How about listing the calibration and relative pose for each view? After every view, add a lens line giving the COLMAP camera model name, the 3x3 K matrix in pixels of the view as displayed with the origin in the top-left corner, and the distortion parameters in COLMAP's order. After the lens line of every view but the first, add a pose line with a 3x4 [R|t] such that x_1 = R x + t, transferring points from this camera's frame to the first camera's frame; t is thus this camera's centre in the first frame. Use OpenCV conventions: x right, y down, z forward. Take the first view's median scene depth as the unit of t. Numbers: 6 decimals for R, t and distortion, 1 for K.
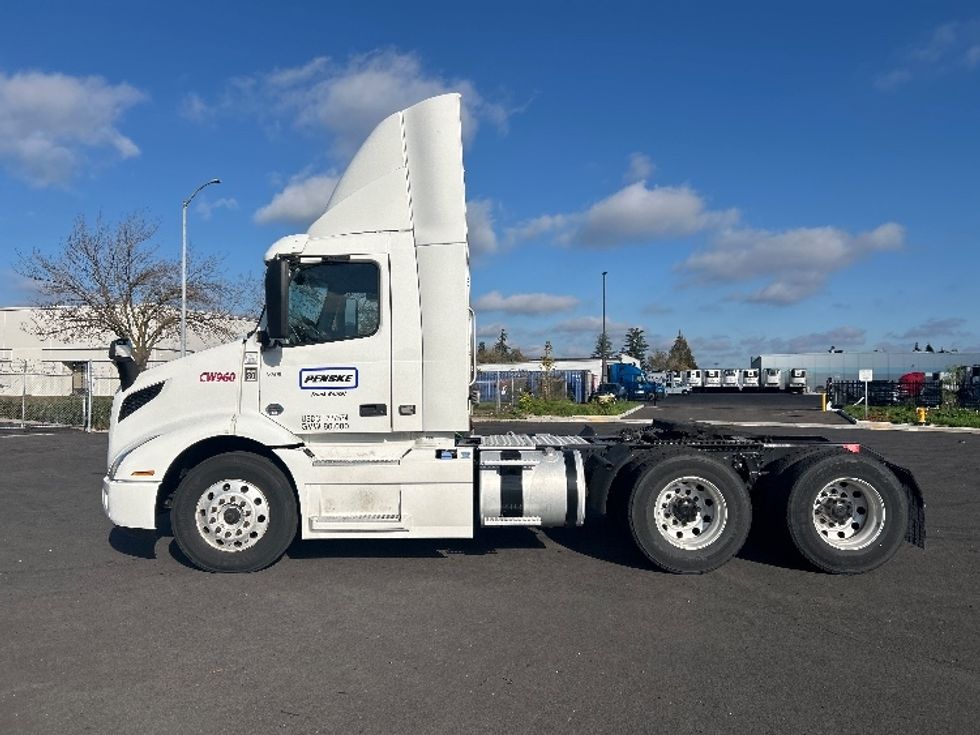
lens RADIAL K [[740.5, 0, 492.9], [0, 740.5, 363.1], [0, 0, 1]] dist [0.071276, -0.100240]
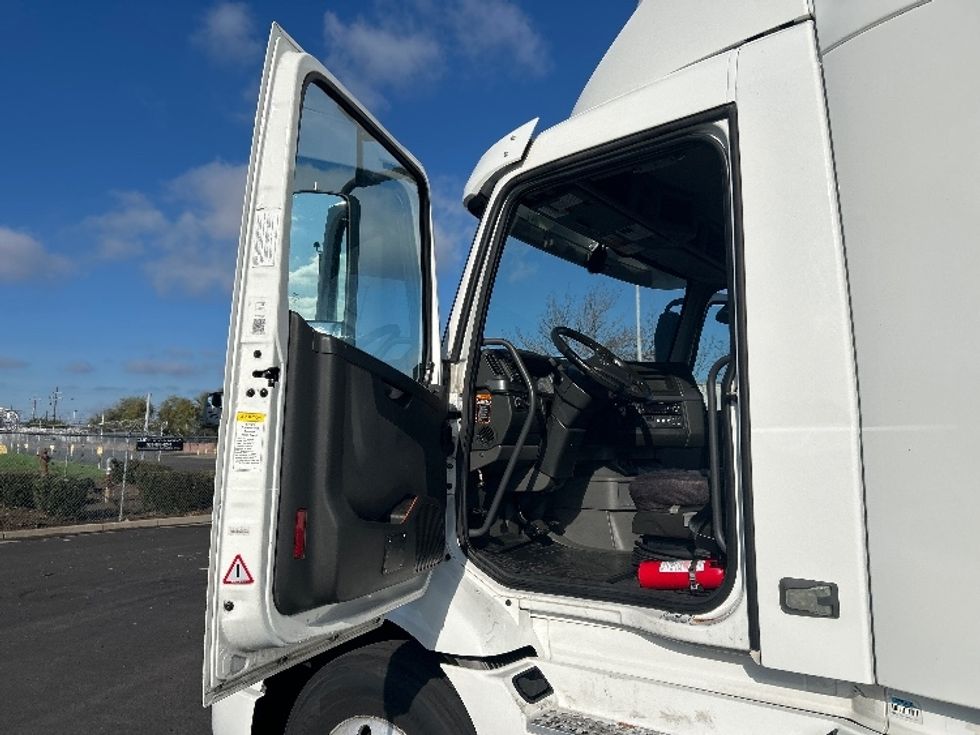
lens RADIAL K [[740.5, 0, 492.9], [0, 740.5, 363.1], [0, 0, 1]] dist [0.071276, -0.100240]
pose [[0.791847, -0.064299, -0.607326, -0.030265], [-0.000371, 0.994391, -0.105762, 0.003661], [0.610720, 0.083973, 0.787382, 0.685705]]
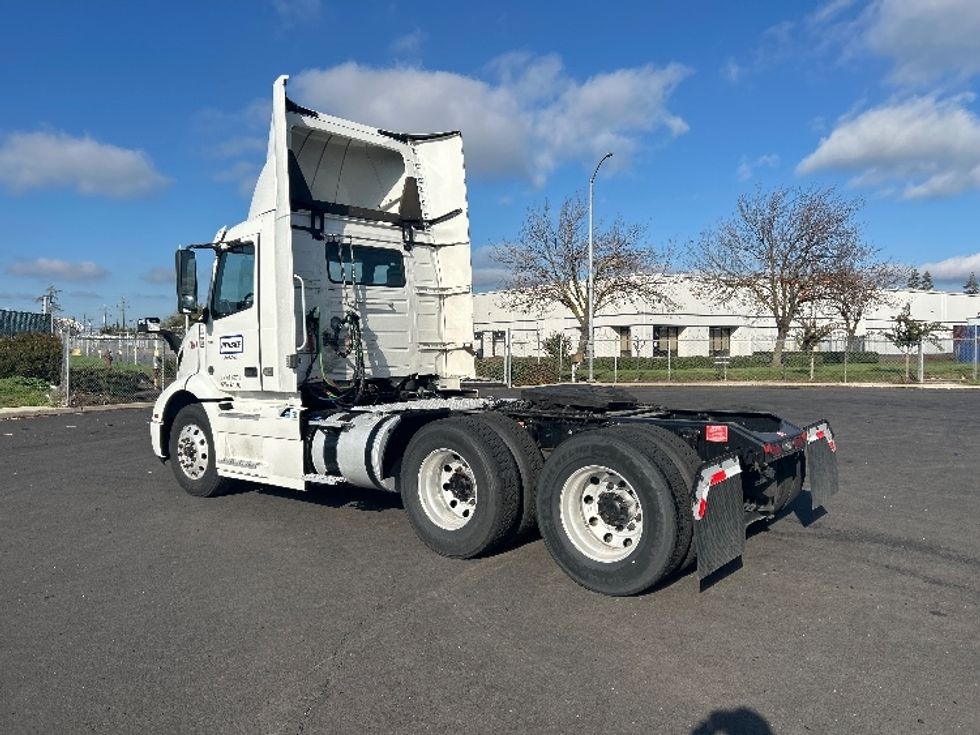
lens RADIAL K [[740.5, 0, 492.9], [0, 740.5, 363.1], [0, 0, 1]] dist [0.071276, -0.100240]
pose [[0.749406, -0.000208, -0.662111, 0.882499], [0.035616, 0.998565, 0.039998, 0.017148], [0.661152, -0.053557, 0.748338, 0.378305]]
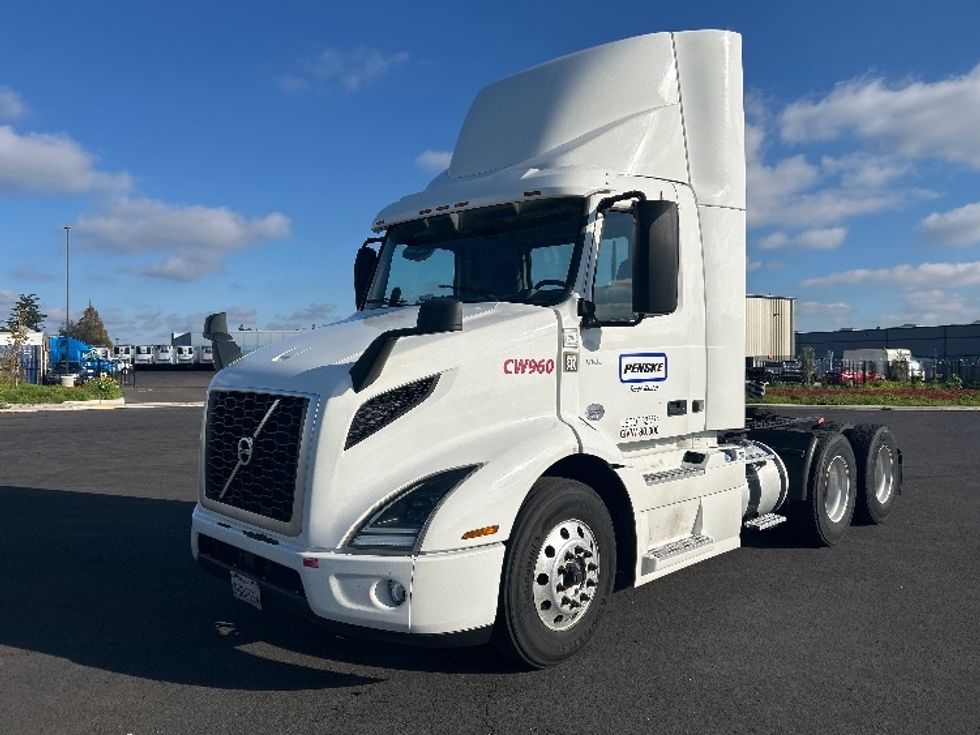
lens RADIAL K [[740.5, 0, 492.9], [0, 740.5, 363.1], [0, 0, 1]] dist [0.071276, -0.100240]
pose [[0.716974, -0.003469, 0.697091, -0.845630], [-0.018577, 0.999537, 0.024081, 0.000947], [-0.696852, -0.030216, 0.716578, 0.568379]]
